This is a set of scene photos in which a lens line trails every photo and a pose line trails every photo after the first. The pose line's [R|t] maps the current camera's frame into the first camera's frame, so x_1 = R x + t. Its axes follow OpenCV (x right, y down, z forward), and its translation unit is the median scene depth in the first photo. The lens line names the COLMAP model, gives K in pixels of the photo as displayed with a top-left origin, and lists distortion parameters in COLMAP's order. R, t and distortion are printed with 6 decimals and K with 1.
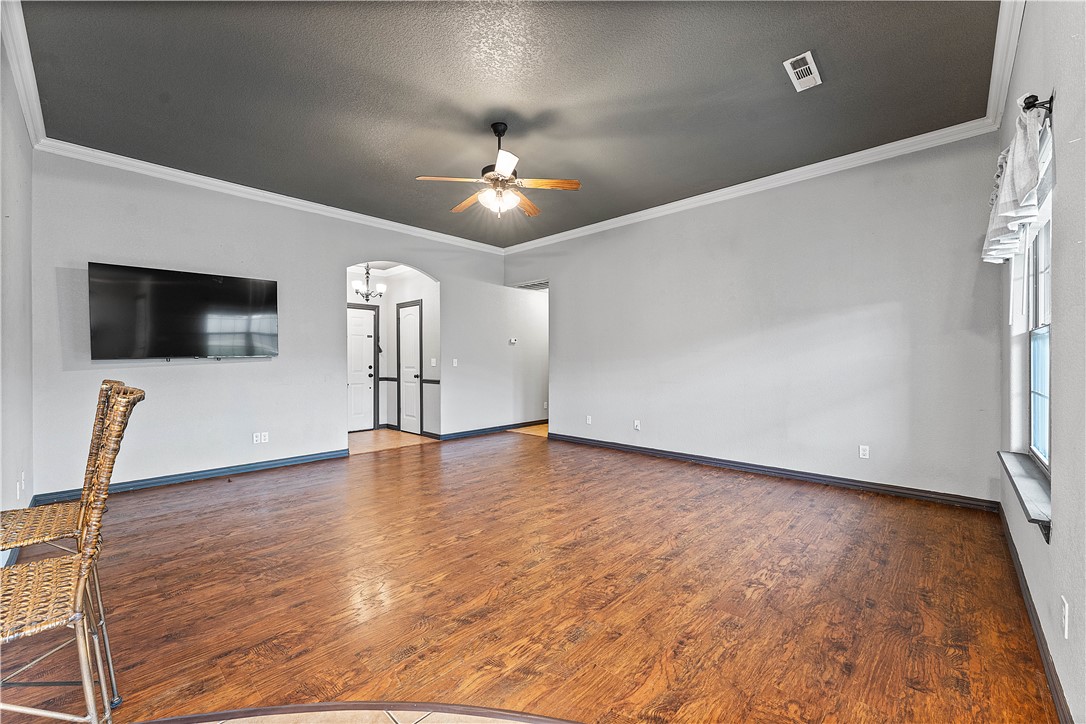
lens RADIAL K [[432.8, 0, 536.6], [0, 432.8, 360.2], [0, 0, 1]] dist [0.002986, 0.000095]
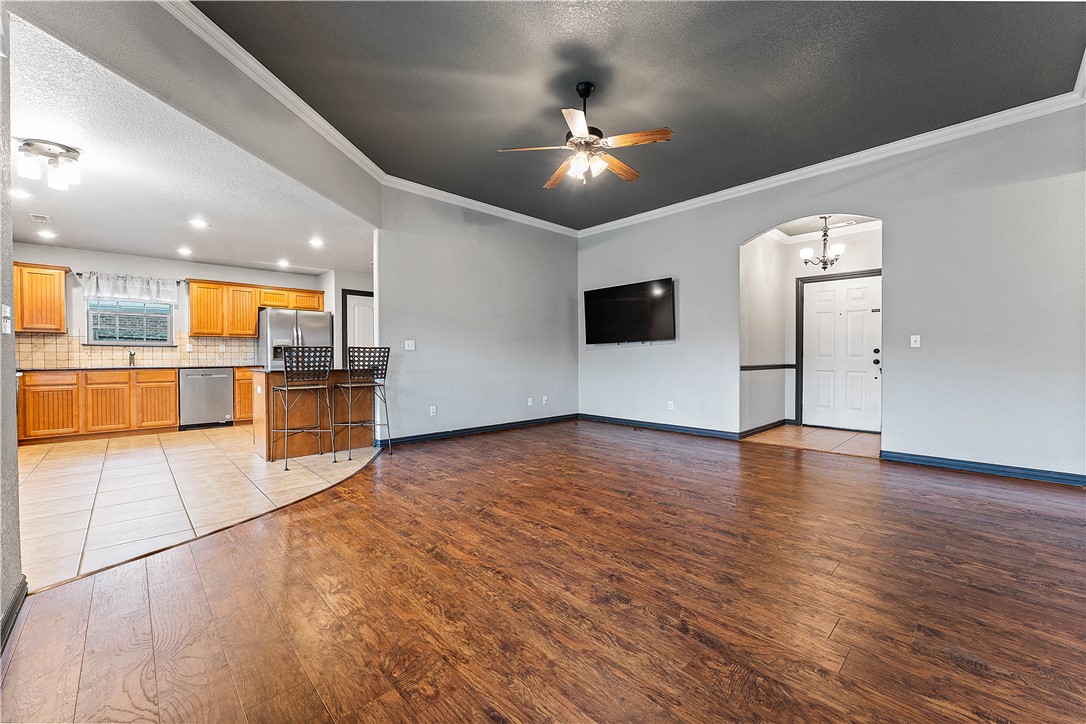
lens RADIAL K [[432.8, 0, 536.9], [0, 432.8, 363.5], [0, 0, 1]] dist [0.002986, 0.000095]
pose [[-0.047266, 0.019073, -0.998700, 0.903590], [0.002953, 0.999816, 0.018955, 0.047460], [0.998878, -0.002054, -0.047314, 0.975584]]
